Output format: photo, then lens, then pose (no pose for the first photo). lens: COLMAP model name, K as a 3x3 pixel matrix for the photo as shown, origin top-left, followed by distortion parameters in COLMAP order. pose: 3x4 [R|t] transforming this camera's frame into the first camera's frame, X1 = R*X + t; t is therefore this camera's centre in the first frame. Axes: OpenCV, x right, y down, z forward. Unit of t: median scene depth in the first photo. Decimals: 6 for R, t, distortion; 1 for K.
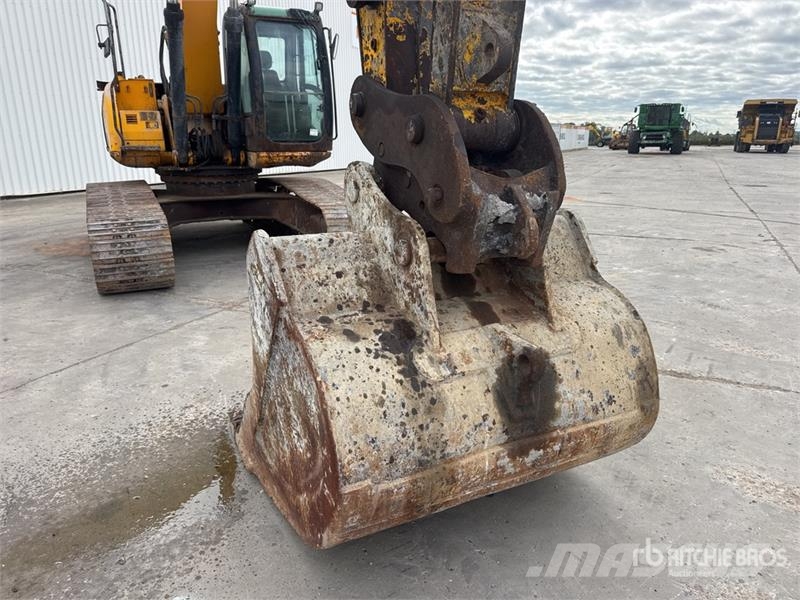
lens RADIAL K [[570.2, 0, 396.4], [0, 570.2, 302.2], [0, 0, 1]] dist [0.032572, -0.031011]
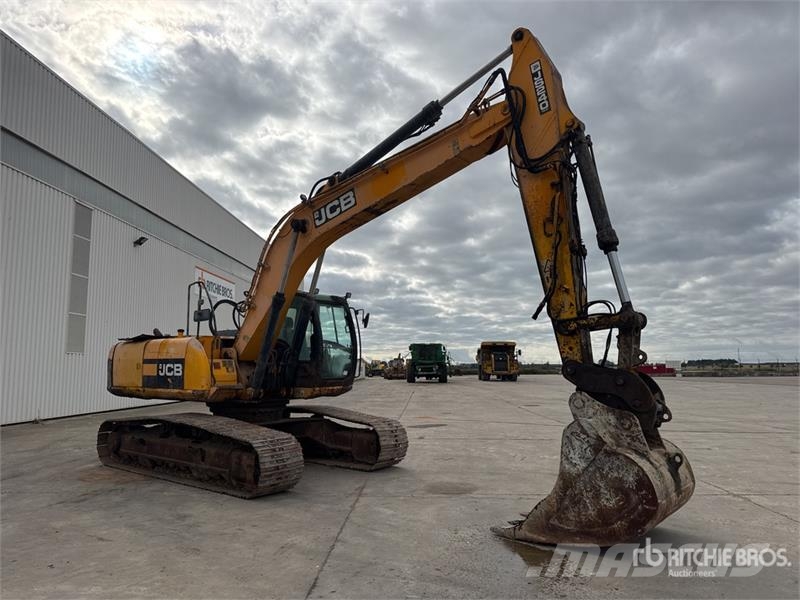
lens RADIAL K [[570.2, 0, 396.4], [0, 570.2, 302.2], [0, 0, 1]] dist [0.032572, -0.031011]
pose [[0.912753, 0.042589, 0.406285, -0.111279], [0.116956, 0.925676, -0.359784, 0.012199], [-0.391411, 0.375912, 0.839933, -0.058017]]
